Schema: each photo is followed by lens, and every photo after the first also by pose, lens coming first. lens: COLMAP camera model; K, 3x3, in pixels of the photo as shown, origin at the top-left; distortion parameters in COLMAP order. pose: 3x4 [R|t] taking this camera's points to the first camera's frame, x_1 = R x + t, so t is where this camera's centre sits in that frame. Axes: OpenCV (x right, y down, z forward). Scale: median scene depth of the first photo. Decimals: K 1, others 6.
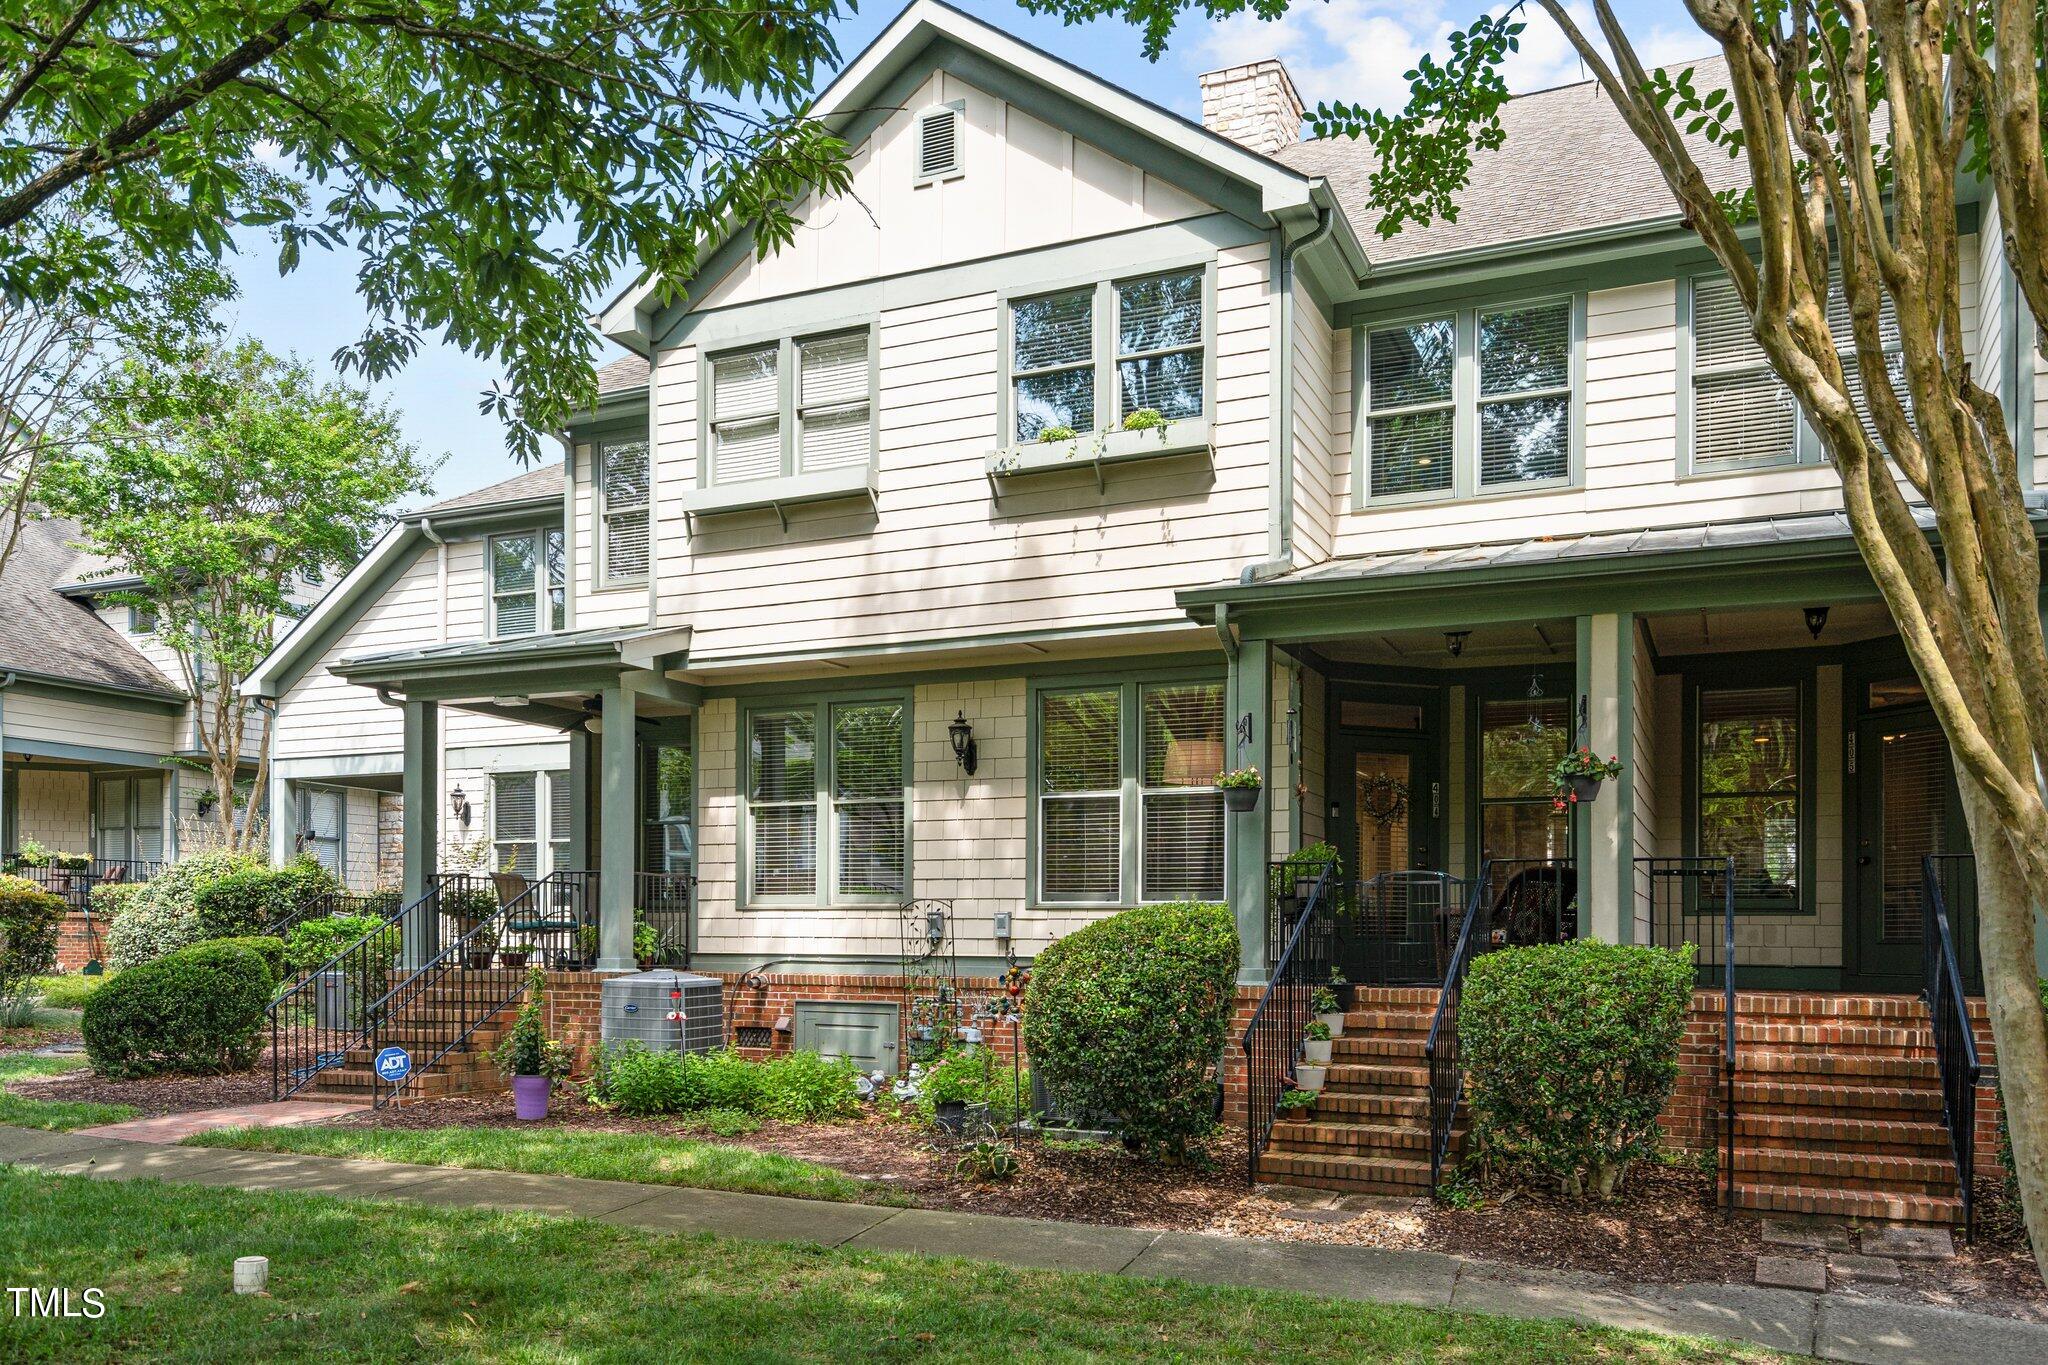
lens RADIAL K [[1525.4, 0, 1024.3], [0, 1525.4, 683.9], [0, 0, 1]] dist [0.014210, -0.007417]
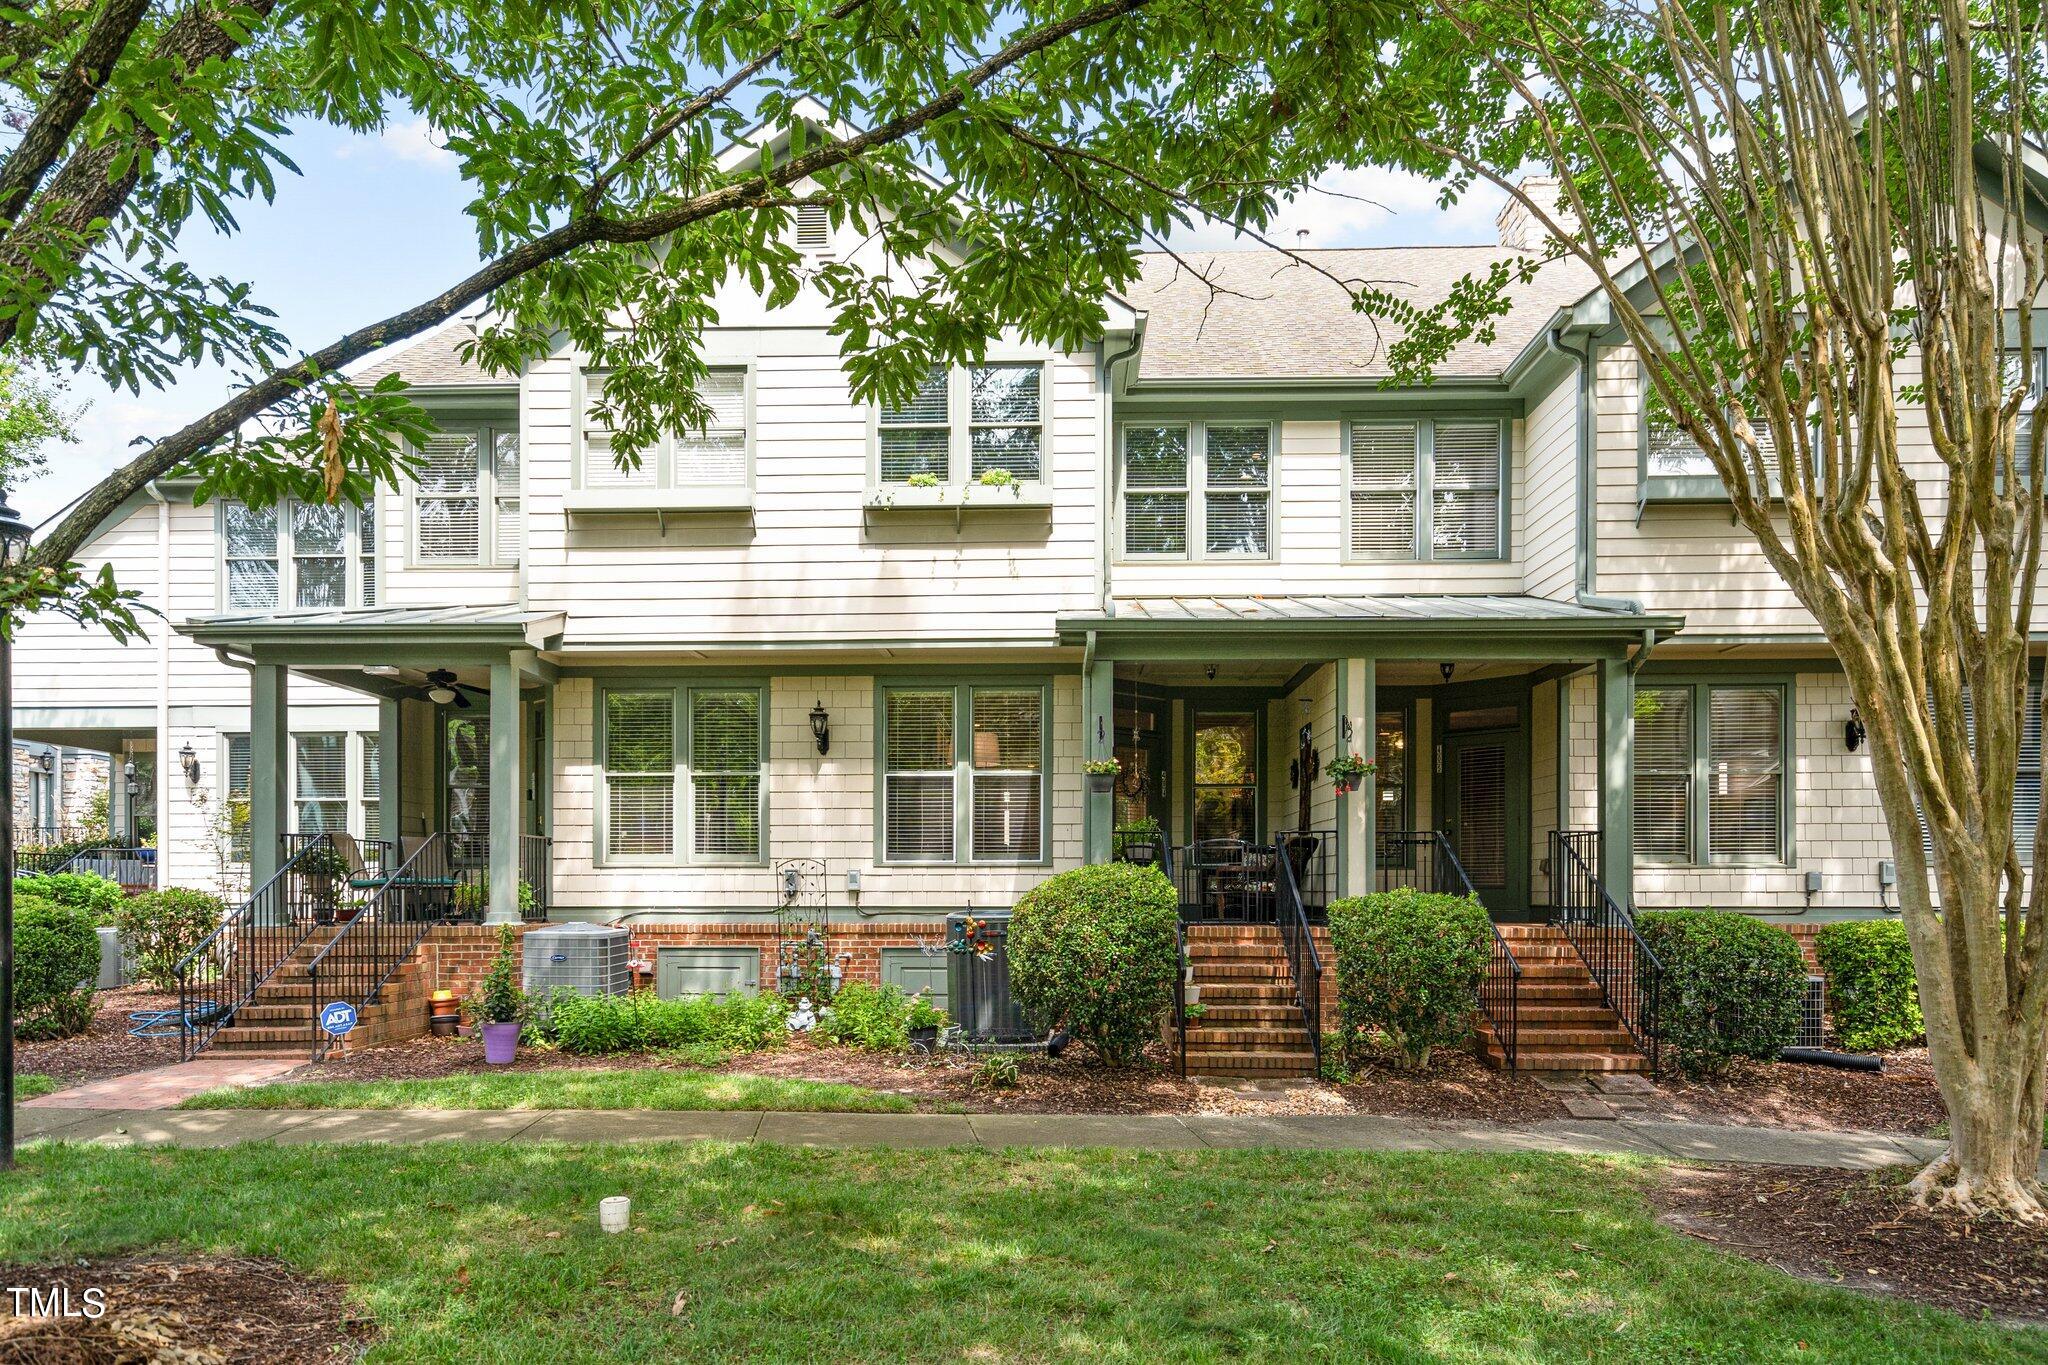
lens RADIAL K [[1246.2, 0, 1024.4], [0, 1246.2, 679.8], [0, 0, 1]] dist [0.004505, 0.003198]
pose [[0.924638, 0.054266, 0.376961, -0.277657], [-0.055495, 0.998430, -0.007607, -0.000228], [-0.376782, -0.013886, 0.926198, 0.037990]]
